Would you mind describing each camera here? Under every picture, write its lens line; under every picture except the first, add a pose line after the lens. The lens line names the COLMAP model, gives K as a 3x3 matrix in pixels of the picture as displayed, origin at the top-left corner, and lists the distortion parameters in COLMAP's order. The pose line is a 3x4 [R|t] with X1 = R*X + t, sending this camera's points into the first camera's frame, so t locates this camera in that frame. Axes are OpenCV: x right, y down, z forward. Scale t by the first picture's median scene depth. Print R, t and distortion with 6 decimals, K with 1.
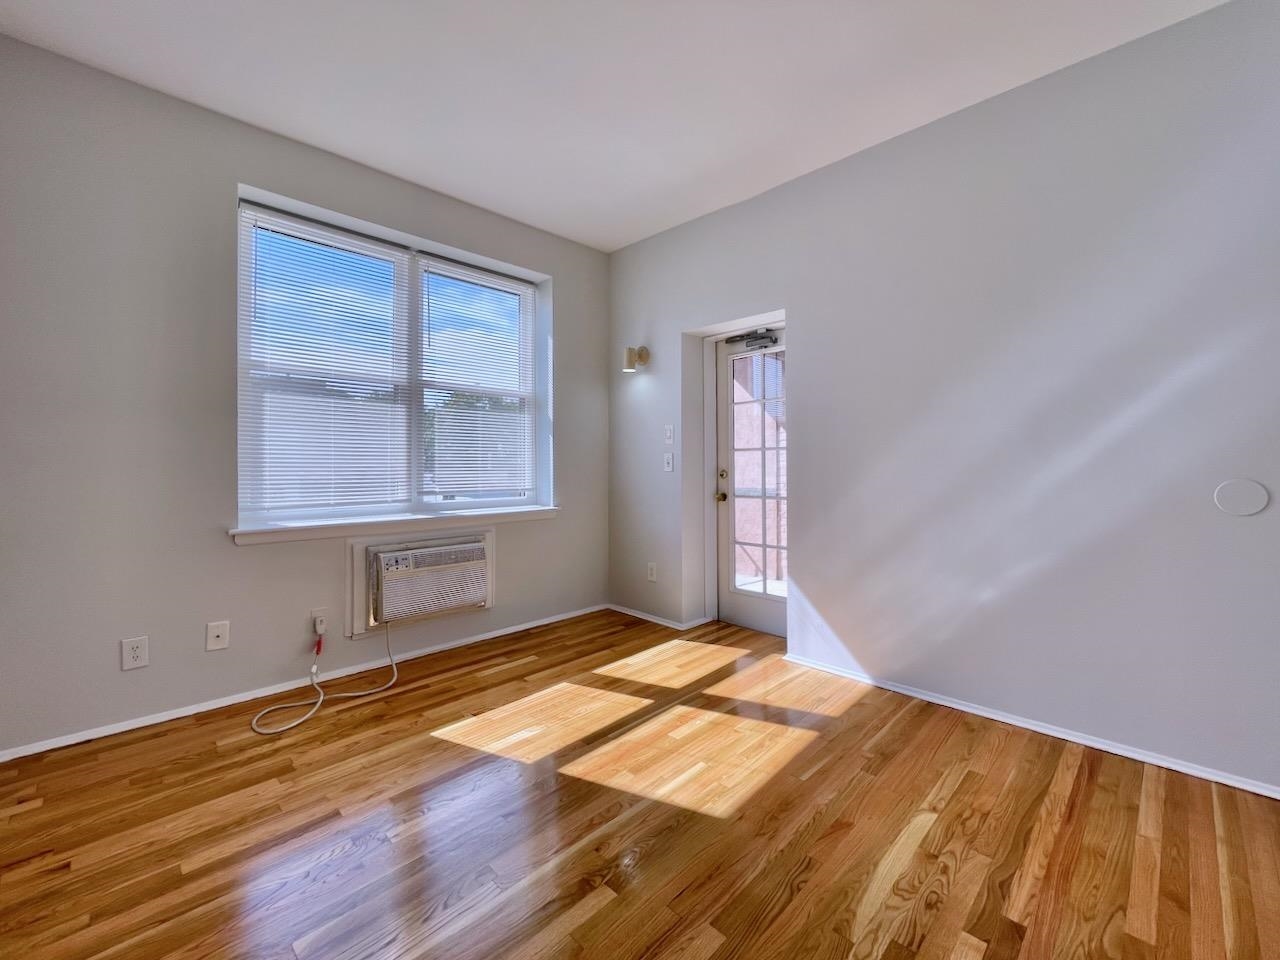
lens RADIAL K [[540.2, 0, 643.1], [0, 540.2, 458.1], [0, 0, 1]] dist [-0.001909, -0.000125]
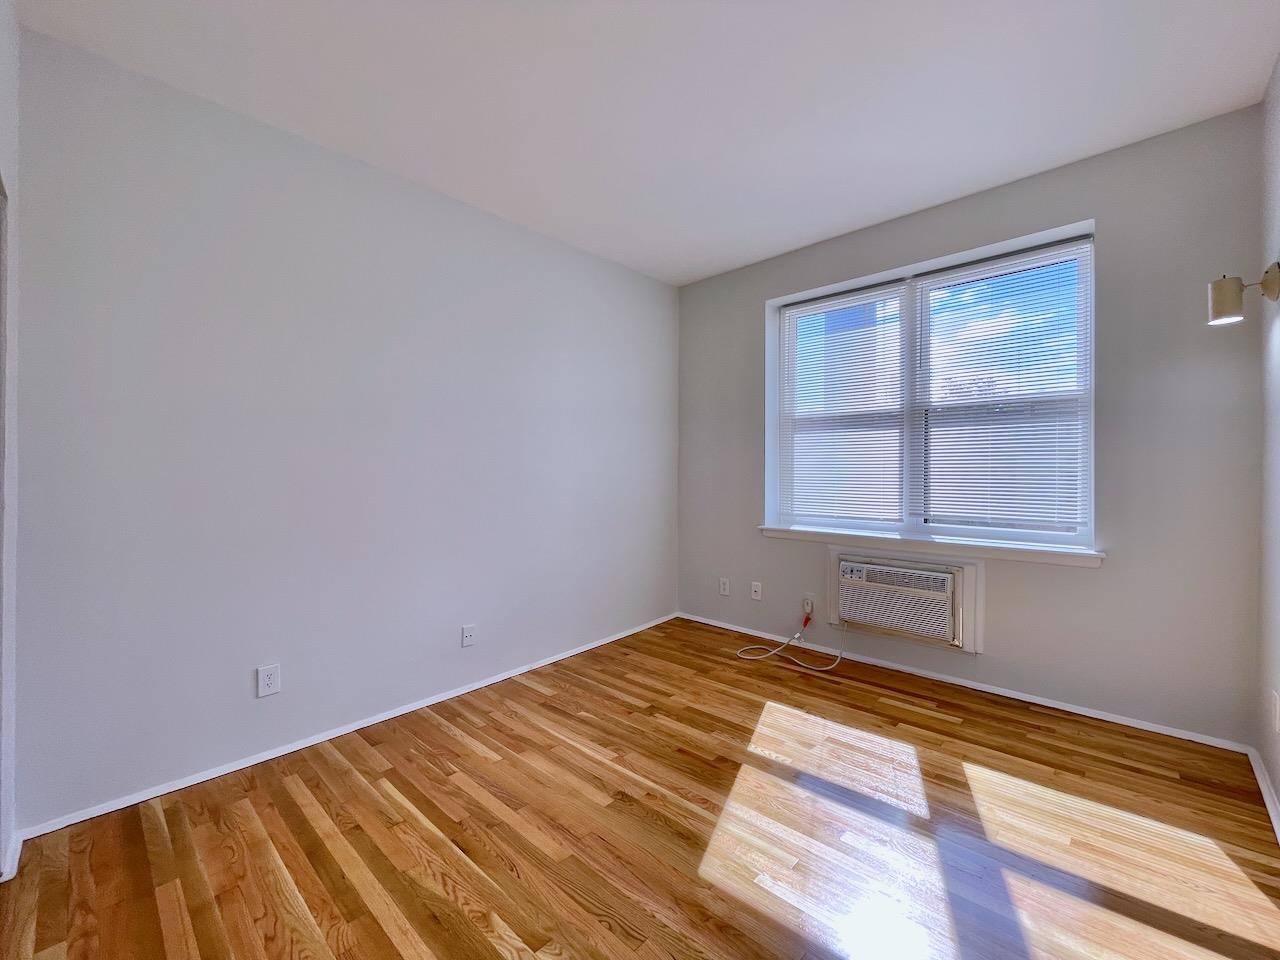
lens RADIAL K [[521.9, 0, 645.7], [0, 521.9, 473.9], [0, 0, 1]] dist [-0.002425, -0.000218]
pose [[0.029432, -0.000084, -0.999567, 0.688862], [0.007366, 0.999973, 0.000133, -0.019294], [0.999540, -0.007367, 0.029431, 0.578364]]
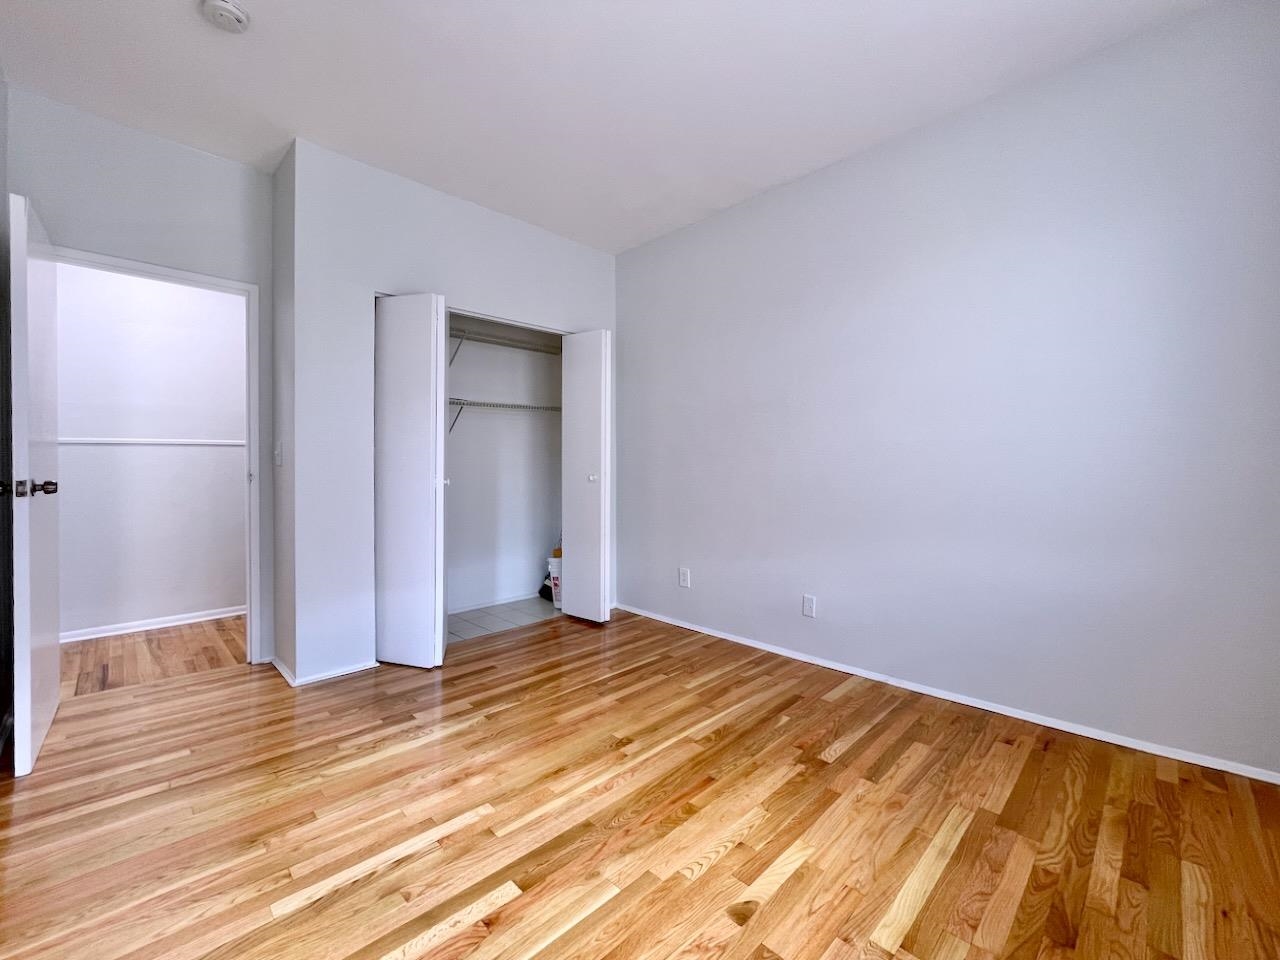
lens RADIAL K [[532.1, 0, 644.1], [0, 532.1, 465.9], [0, 0, 1]] dist [-0.002396, -0.000402]
pose [[-0.999917, -0.000456, 0.012898, -0.085535], [-0.000453, 1.000000, 0.000232, 0.022493], [-0.012898, 0.000226, -0.999917, 1.357407]]
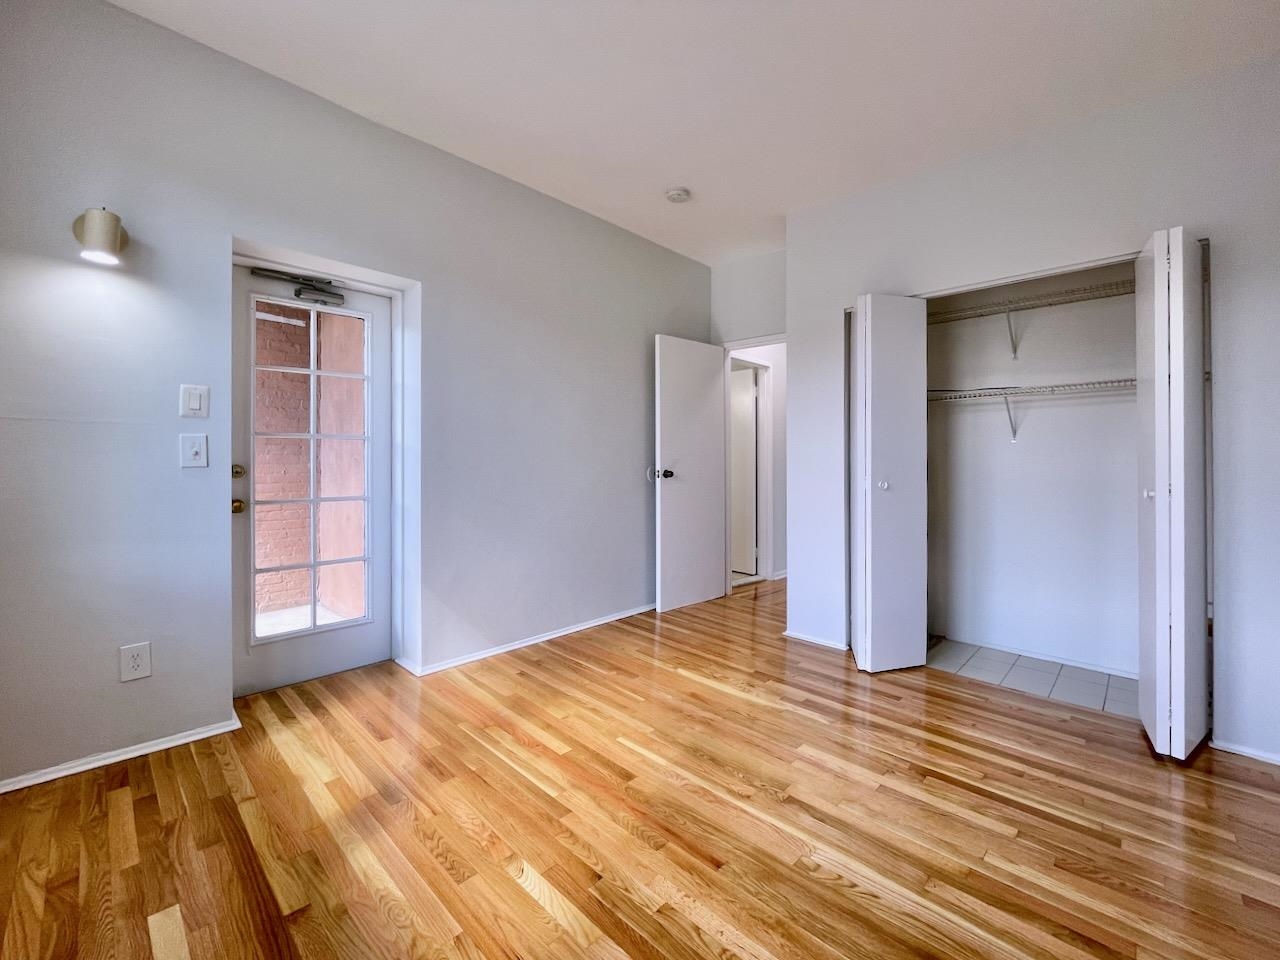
lens RADIAL K [[527.3, 0, 641.6], [0, 527.3, 467.1], [0, 0, 1]] dist [-0.000235, -0.000163]
pose [[-0.010320, -0.004803, 0.999935, -0.710836], [-0.013887, 0.999893, 0.004659, 0.019692], [-0.999850, -0.013838, -0.010386, 0.747206]]
